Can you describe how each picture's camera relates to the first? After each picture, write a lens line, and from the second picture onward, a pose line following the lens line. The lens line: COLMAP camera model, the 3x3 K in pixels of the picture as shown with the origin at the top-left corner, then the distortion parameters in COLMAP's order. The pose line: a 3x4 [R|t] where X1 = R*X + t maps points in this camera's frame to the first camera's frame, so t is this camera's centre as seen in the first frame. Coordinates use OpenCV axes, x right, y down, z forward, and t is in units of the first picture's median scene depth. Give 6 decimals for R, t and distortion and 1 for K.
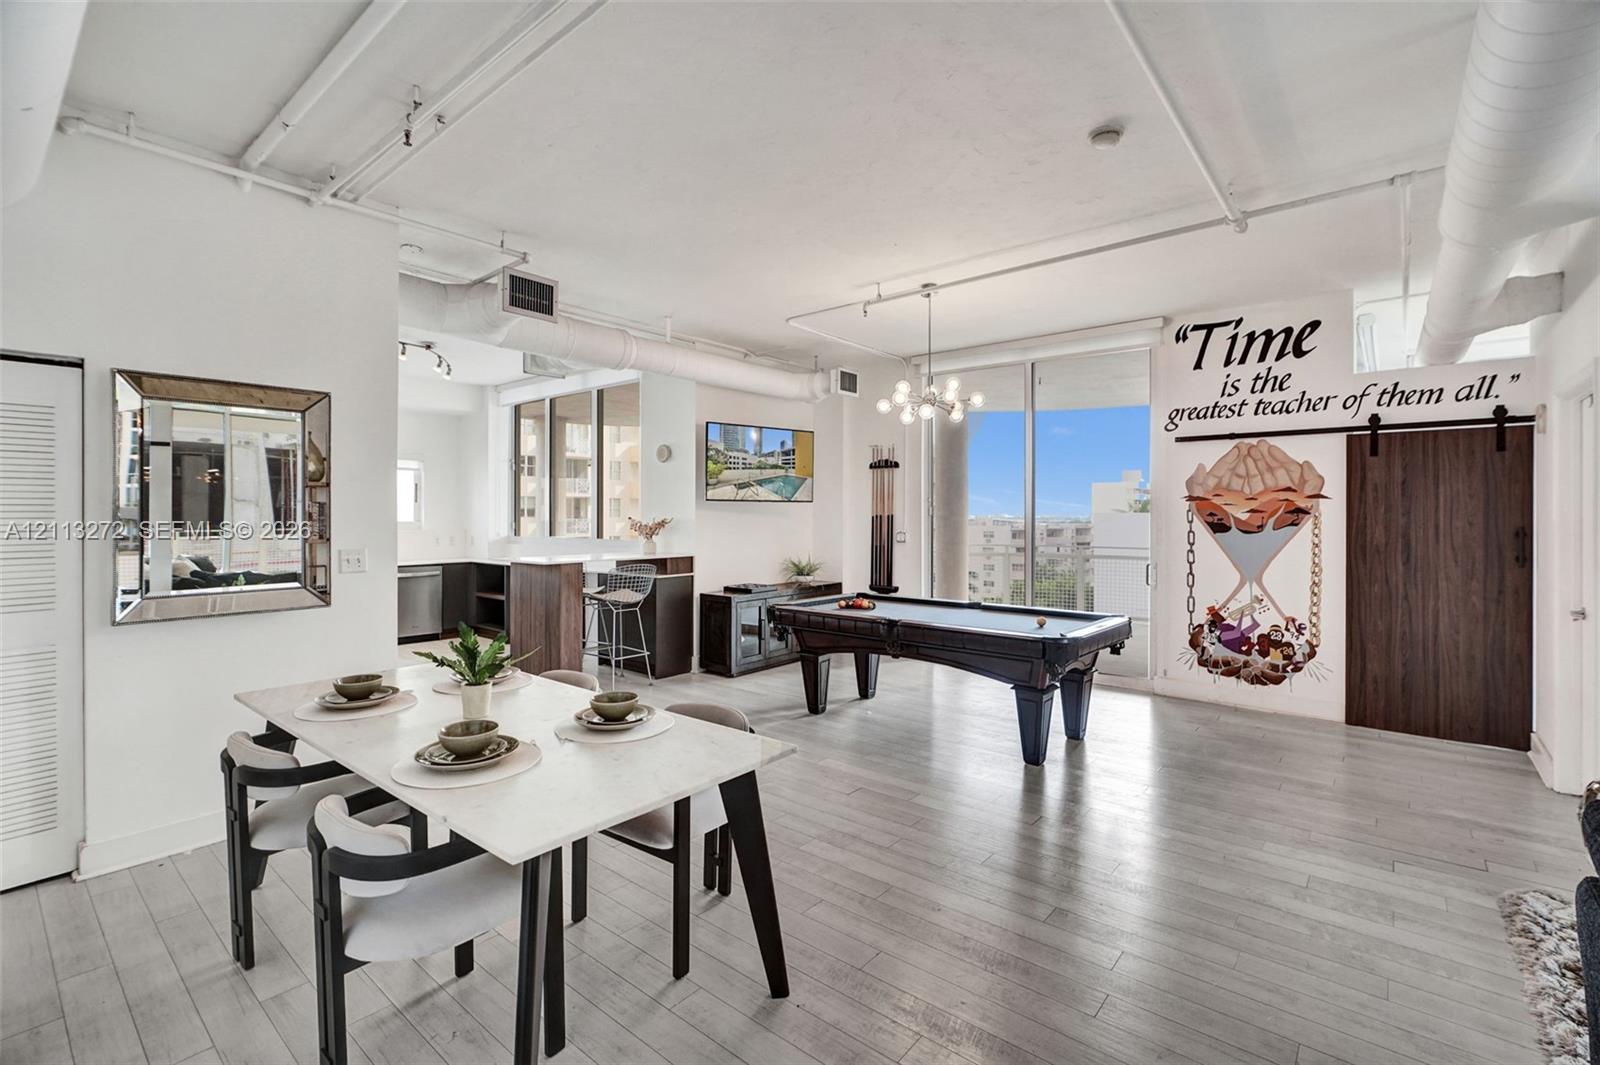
lens RADIAL K [[711.4, 0, 789.6], [0, 711.4, 511.2], [0, 0, 1]] dist [-0.009962, 0.005064]
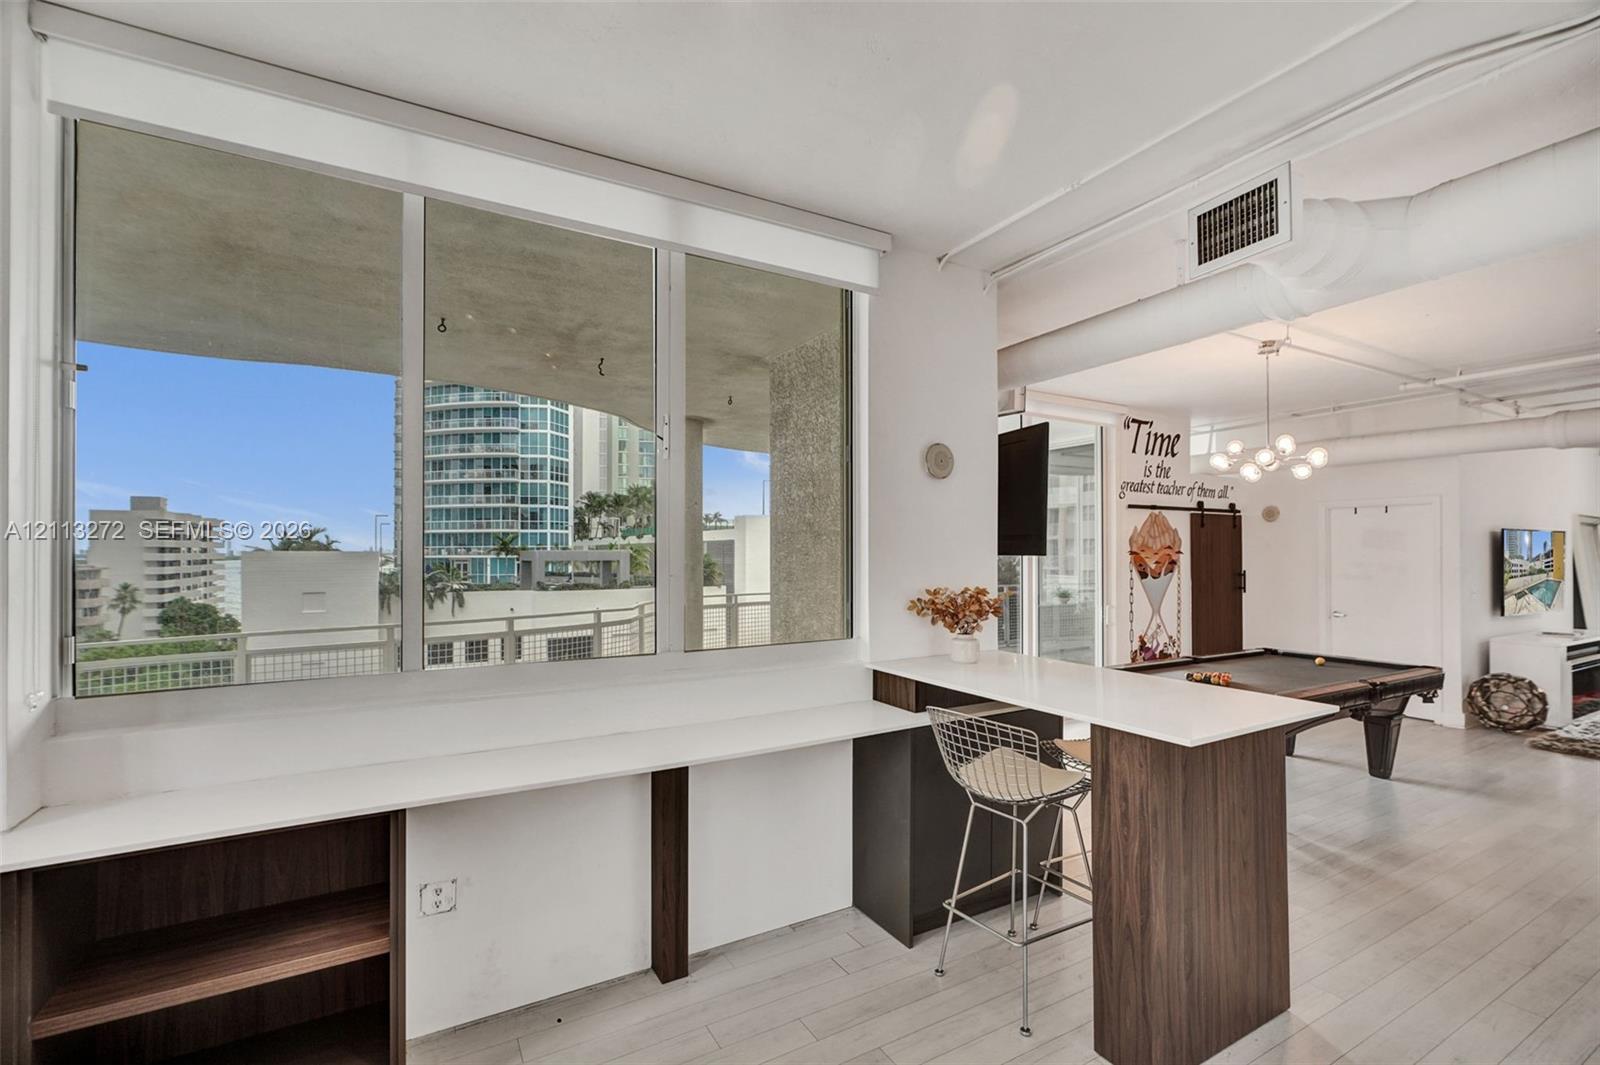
lens RADIAL K [[711.4, 0, 799.9], [0, 711.4, 545.8], [0, 0, 1]] dist [-0.009962, 0.005064]
pose [[0.339858, 0.005847, 0.940459, -0.887673], [-0.003448, 0.999982, -0.004971, -0.023471], [-0.940471, -0.001554, 0.339871, 1.187356]]
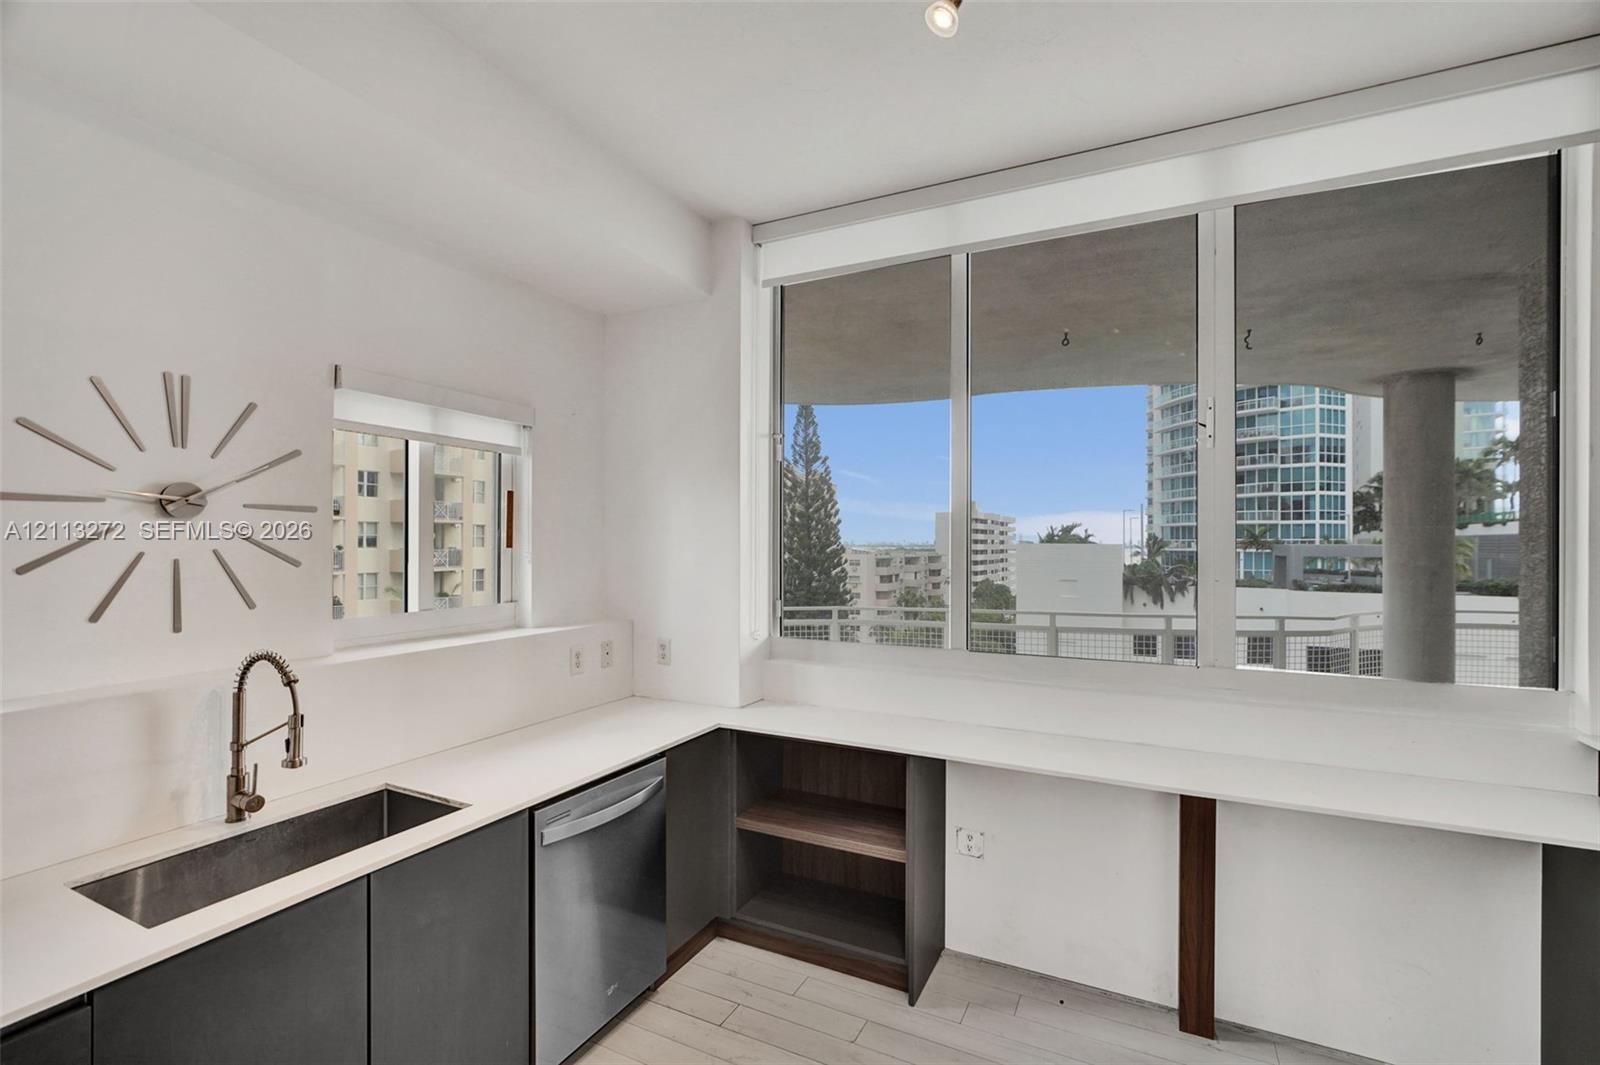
lens RADIAL K [[711.4, 0, 802.2], [0, 711.4, 539.9], [0, 0, 1]] dist [-0.009962, 0.005064]
pose [[0.970213, 0.005310, 0.242194, -0.792960], [-0.006000, 0.999980, 0.002113, -0.029667], [-0.242178, -0.003504, 0.970226, 1.067594]]
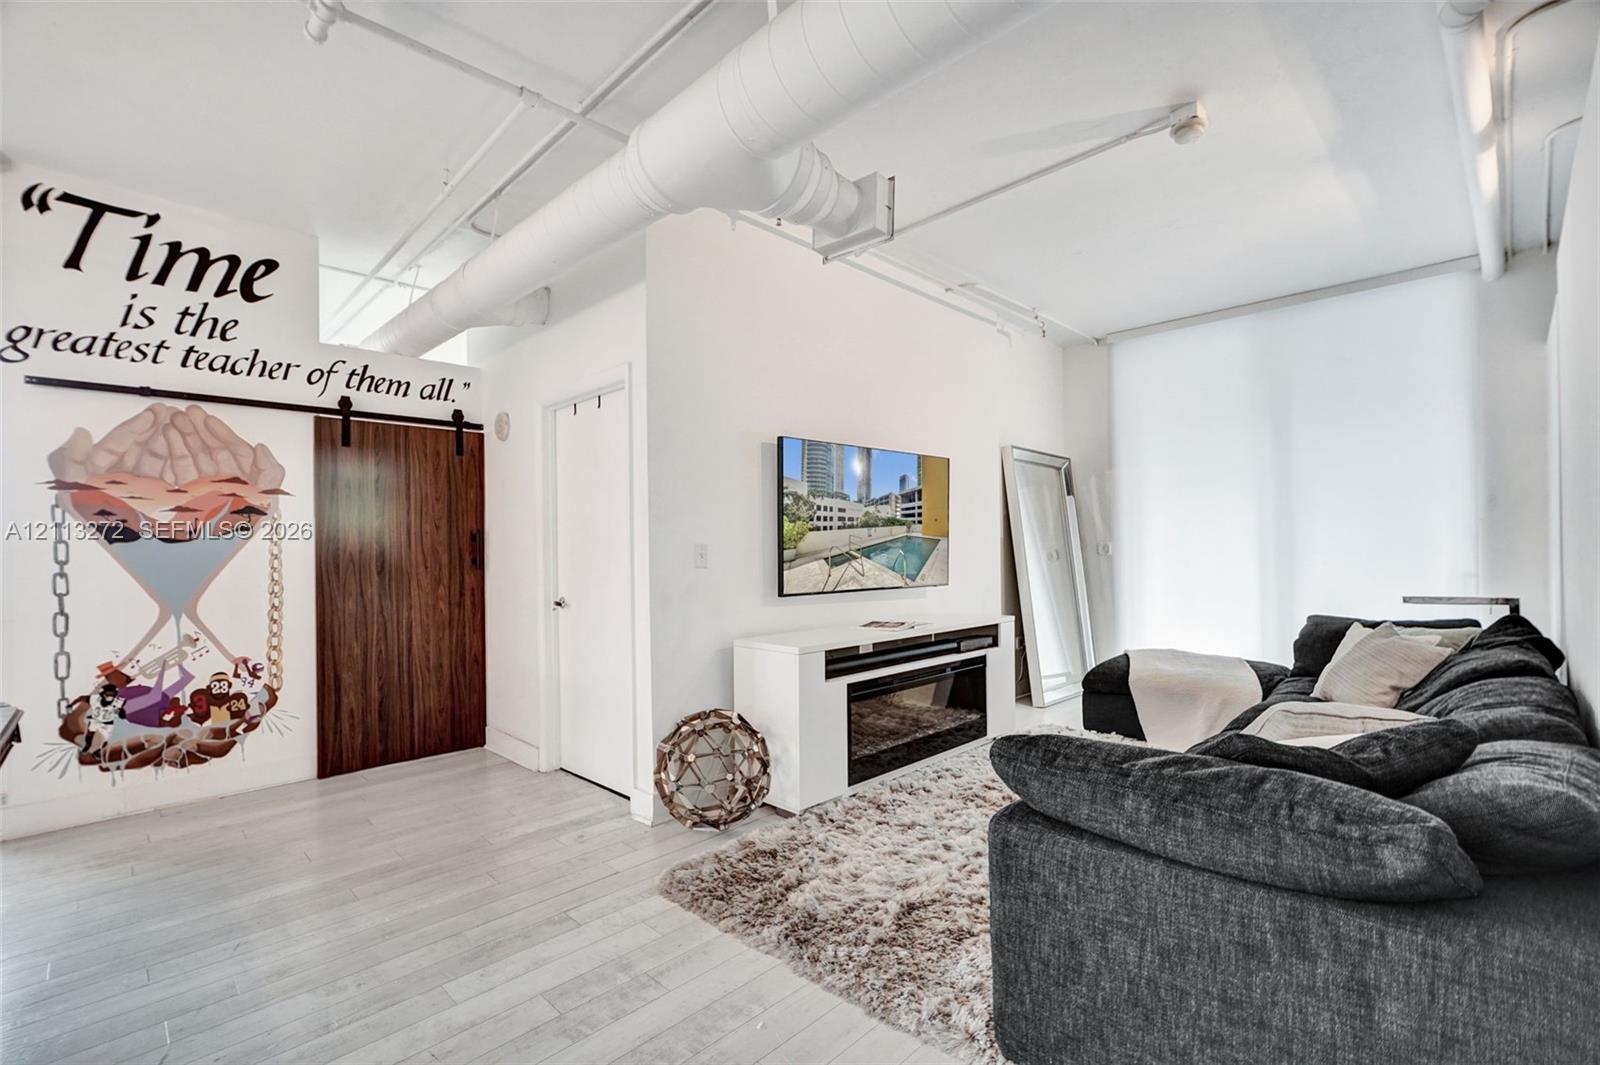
lens RADIAL K [[711.4, 0, 810.9], [0, 711.4, 545.8], [0, 0, 1]] dist [-0.009962, 0.005064]
pose [[0.080843, -0.000320, 0.996727, 0.034096], [0.010410, 0.999946, -0.000524, 0.041110], [-0.996672, 0.010418, 0.080842, 0.352428]]
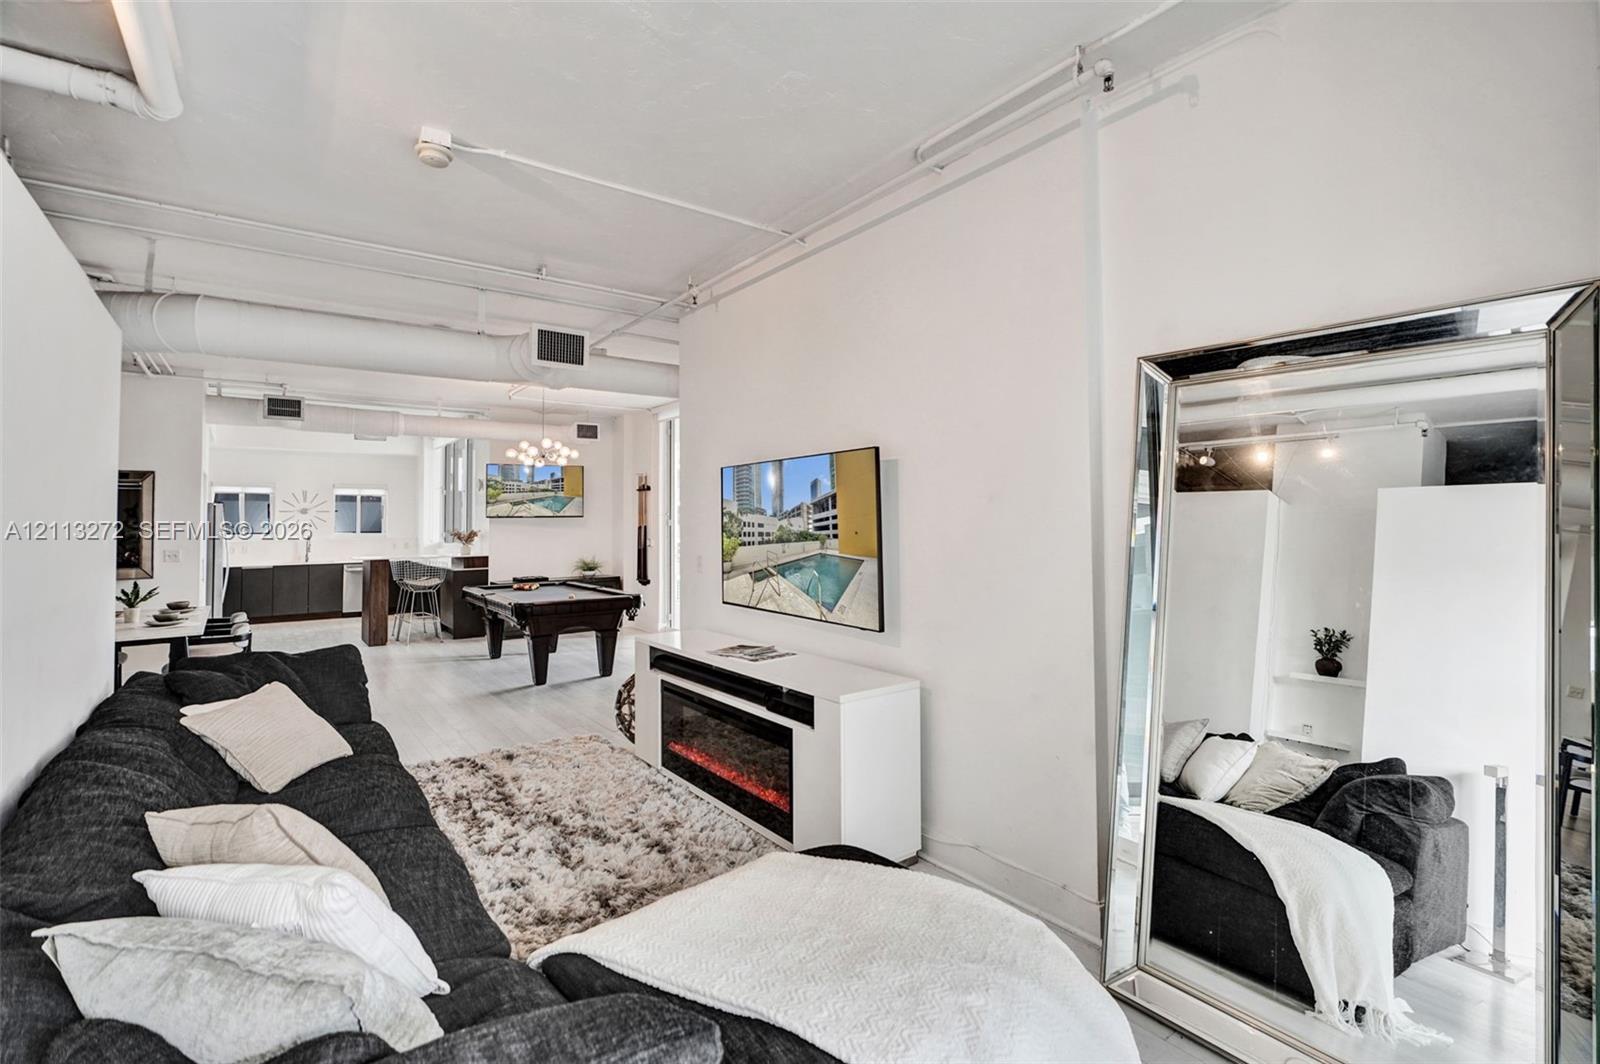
lens RADIAL K [[711.4, 0, 779.5], [0, 711.4, 504.4], [0, 0, 1]] dist [-0.009962, 0.005064]
pose [[0.973265, -0.013980, -0.229261, 0.974663], [0.008452, 0.999650, -0.025075, 0.000348], [0.229531, 0.022467, 0.973042, -0.343847]]
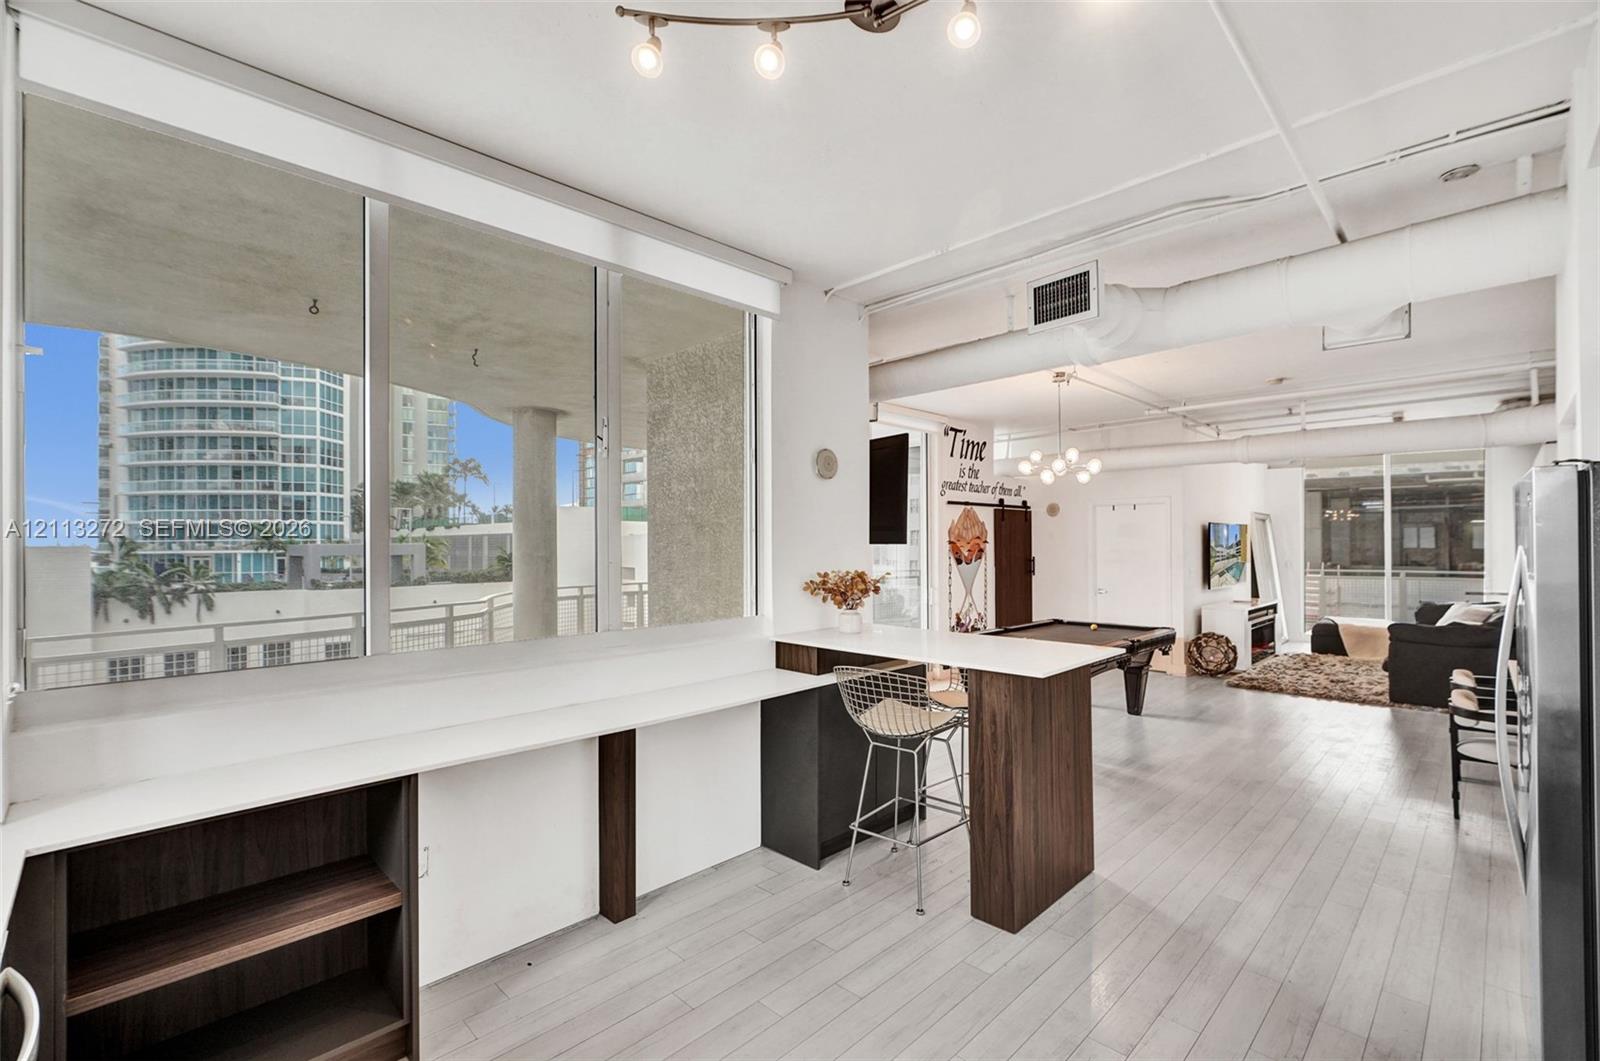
lens RADIAL K [[711.4, 0, 803.3], [0, 711.4, 540.5], [0, 0, 1]] dist [-0.009962, 0.005064]
pose [[0.077653, 0.001919, 0.996979, -1.001164], [0.000535, 0.999998, -0.001967, -0.020322], [-0.996980, 0.000686, 0.077652, 1.255182]]
